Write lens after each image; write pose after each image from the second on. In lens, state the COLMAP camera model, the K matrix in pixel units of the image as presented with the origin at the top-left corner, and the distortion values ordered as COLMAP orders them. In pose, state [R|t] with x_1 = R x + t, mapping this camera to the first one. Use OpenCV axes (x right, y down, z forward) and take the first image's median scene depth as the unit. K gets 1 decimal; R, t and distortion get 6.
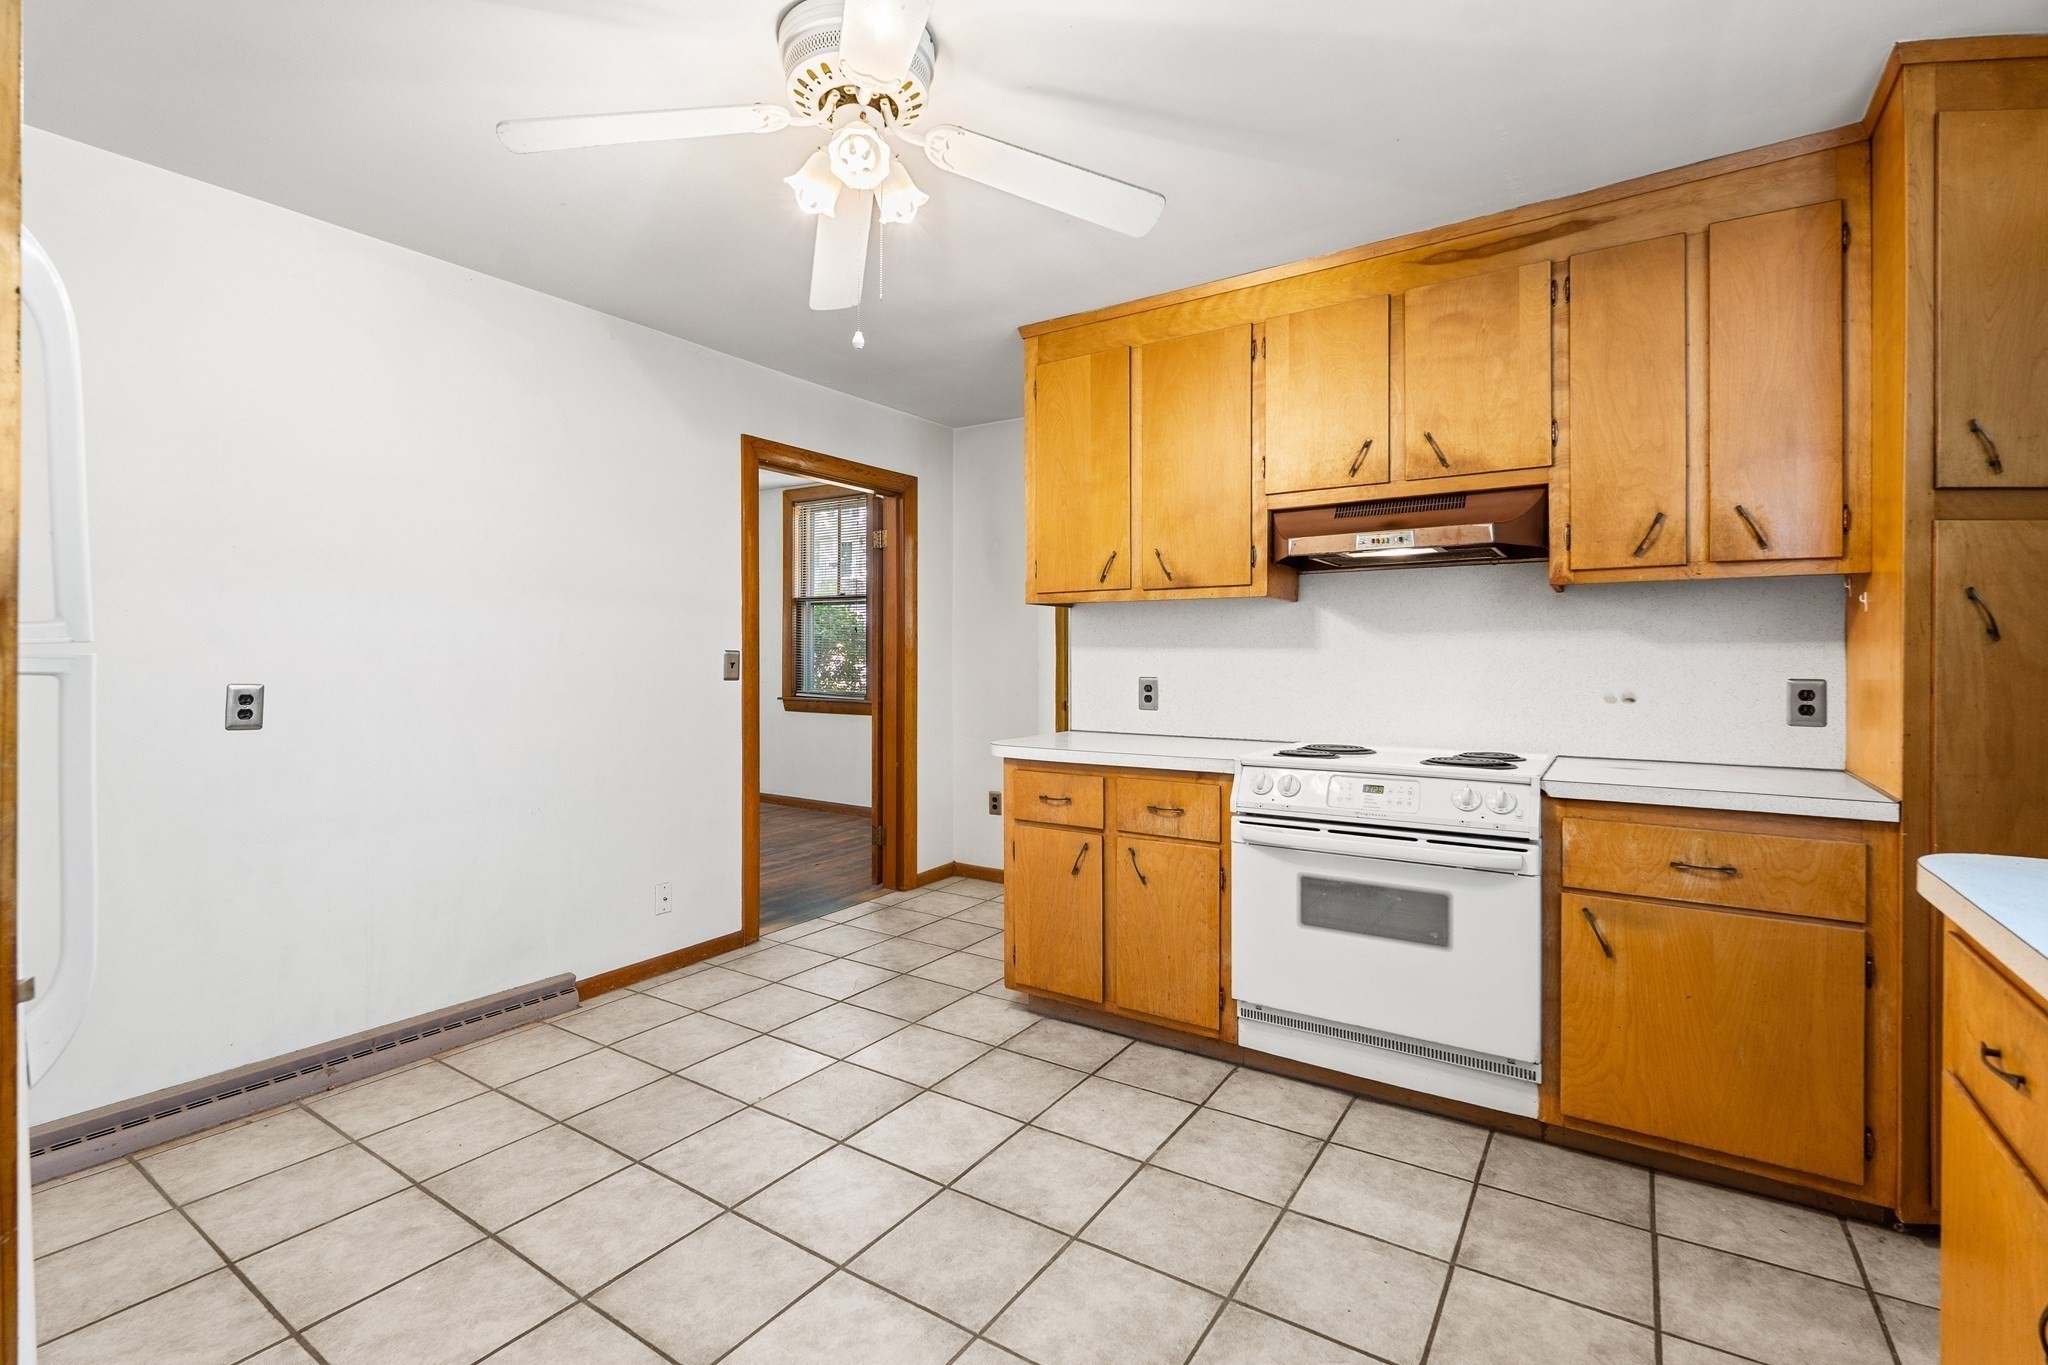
lens RADIAL K [[909.9, 0, 1020.1], [0, 909.9, 672.4], [0, 0, 1]] dist [-0.001436, -0.000575]
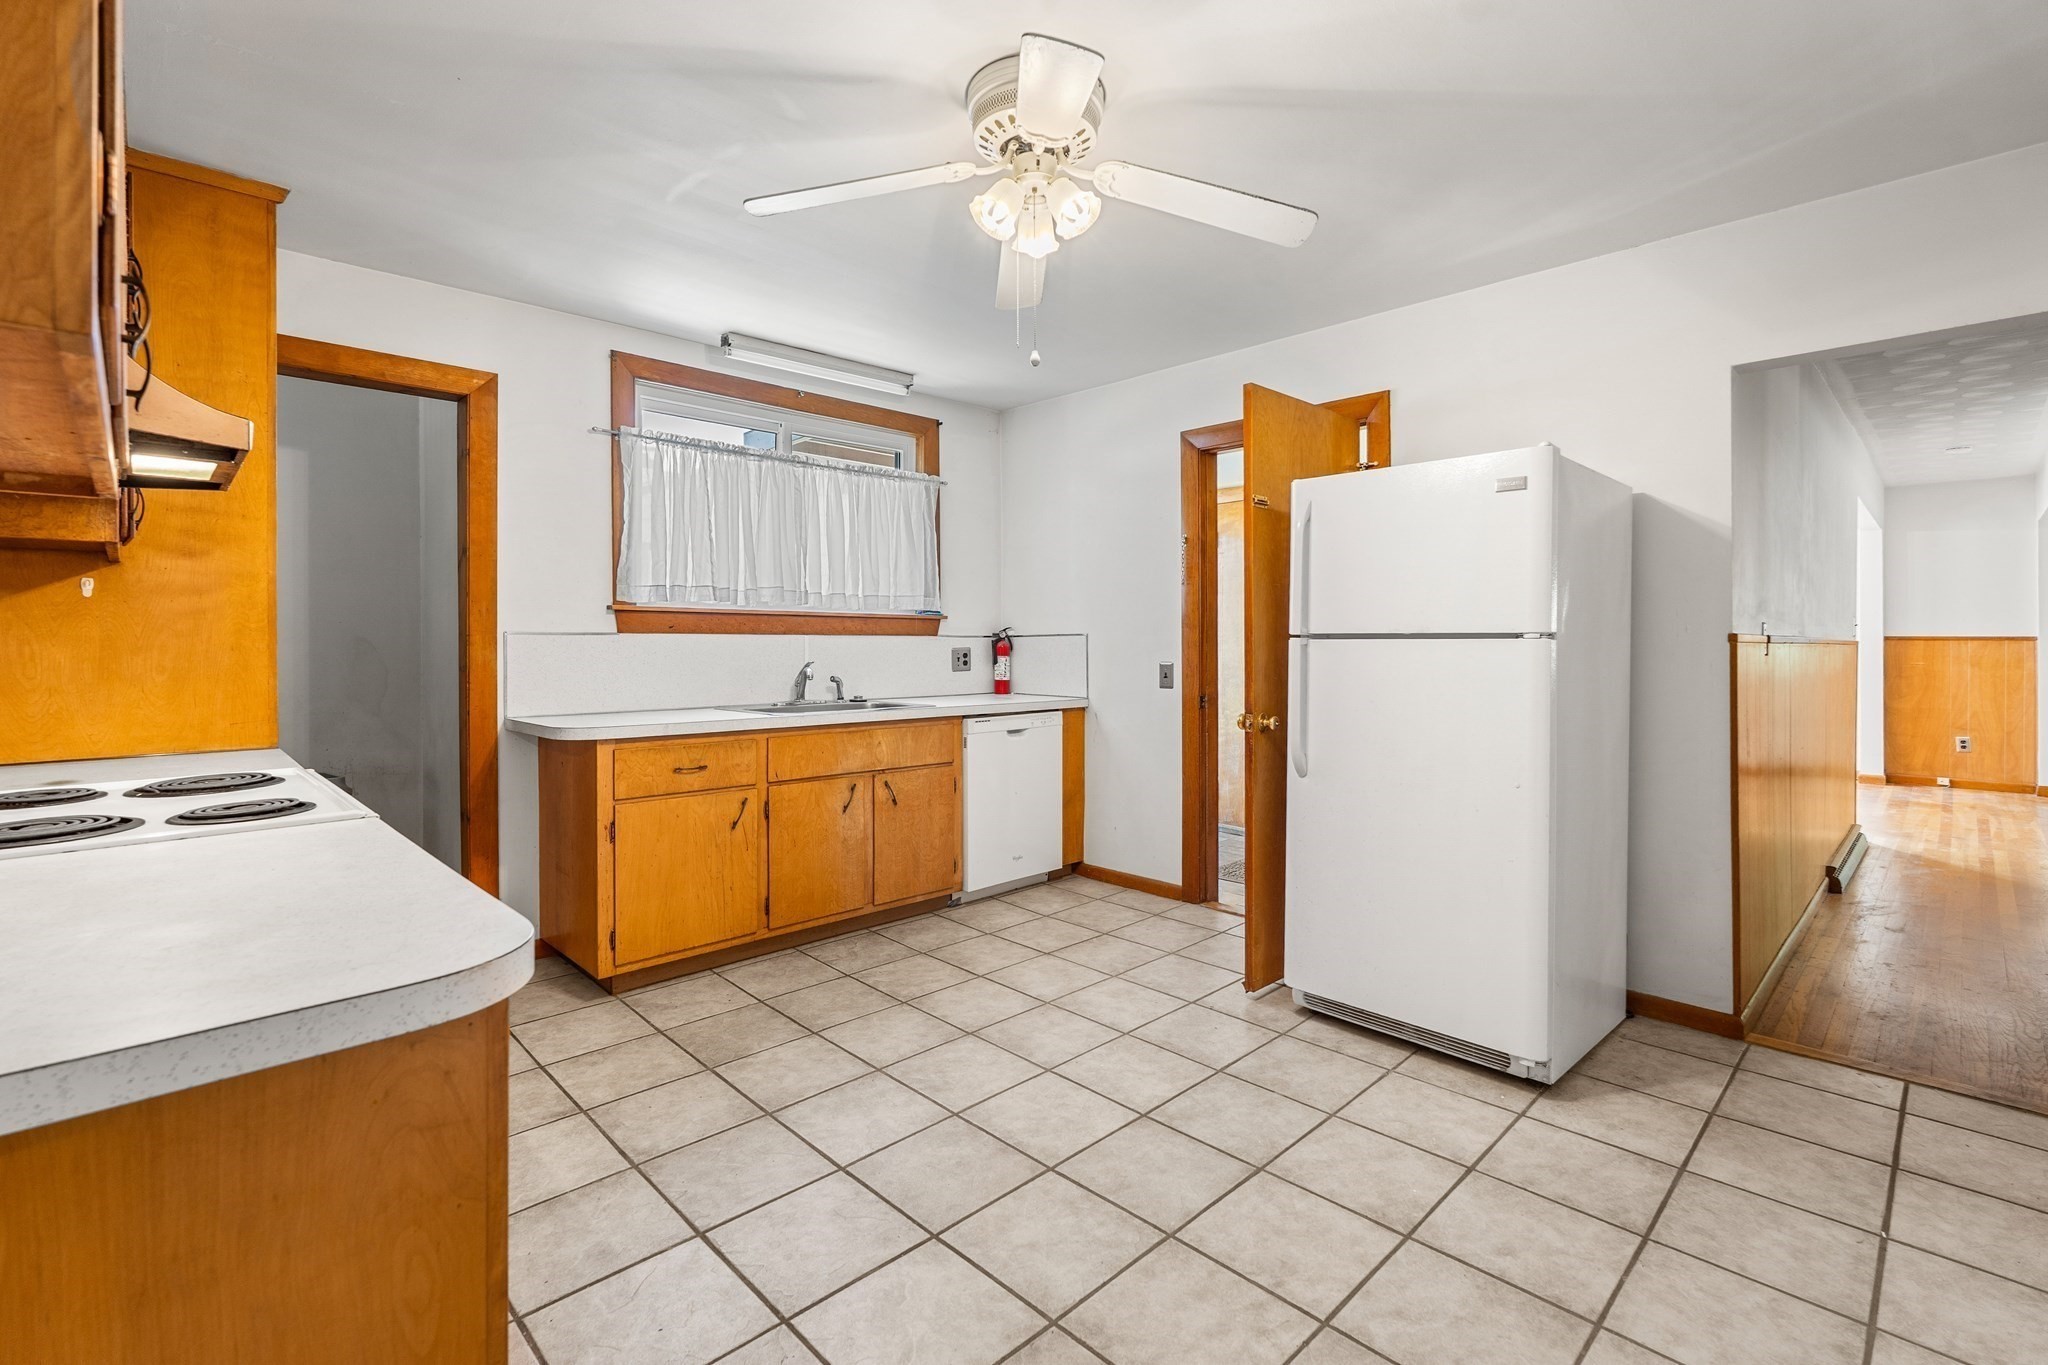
lens RADIAL K [[928.1, 0, 1020.9], [0, 928.1, 657.9], [0, 0, 1]] dist [-0.002467, -0.000352]
pose [[-0.976152, -0.001472, 0.217085, -0.302787], [0.005910, 0.999426, 0.033355, -0.022497], [-0.217010, 0.033843, -0.975583, 1.559132]]
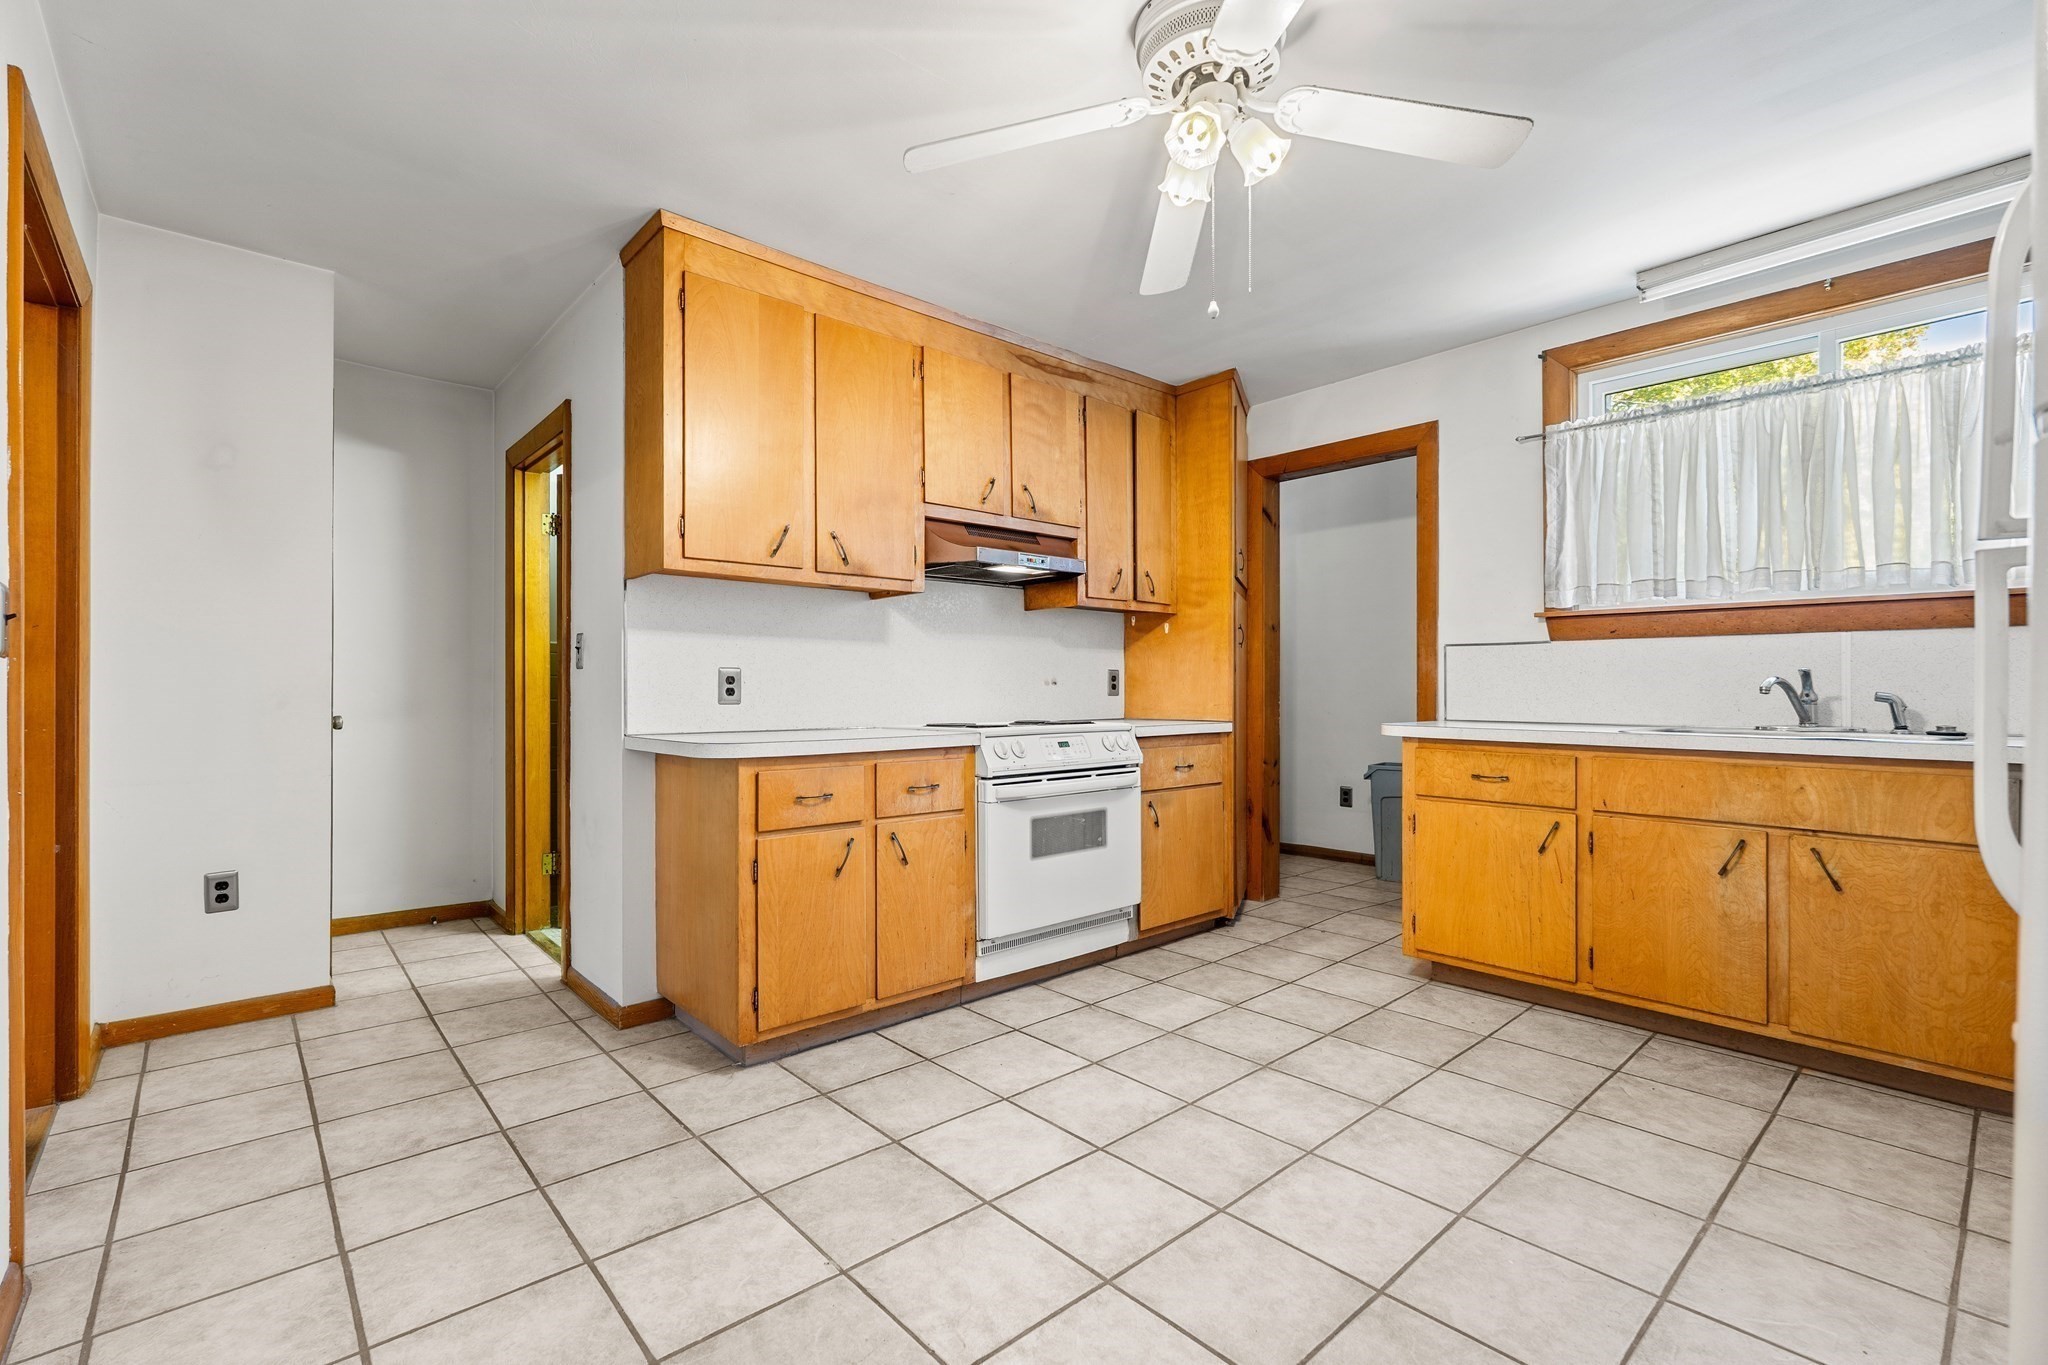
lens RADIAL K [[901.5, 0, 1021.1], [0, 901.5, 699.9], [0, 0, 1]] dist [-0.000863, 0.000218]
pose [[0.257746, -0.011143, 0.966148, -0.900514], [0.017111, 0.999829, 0.006966, 0.049938], [-0.966061, 0.014736, 0.257893, 0.692999]]
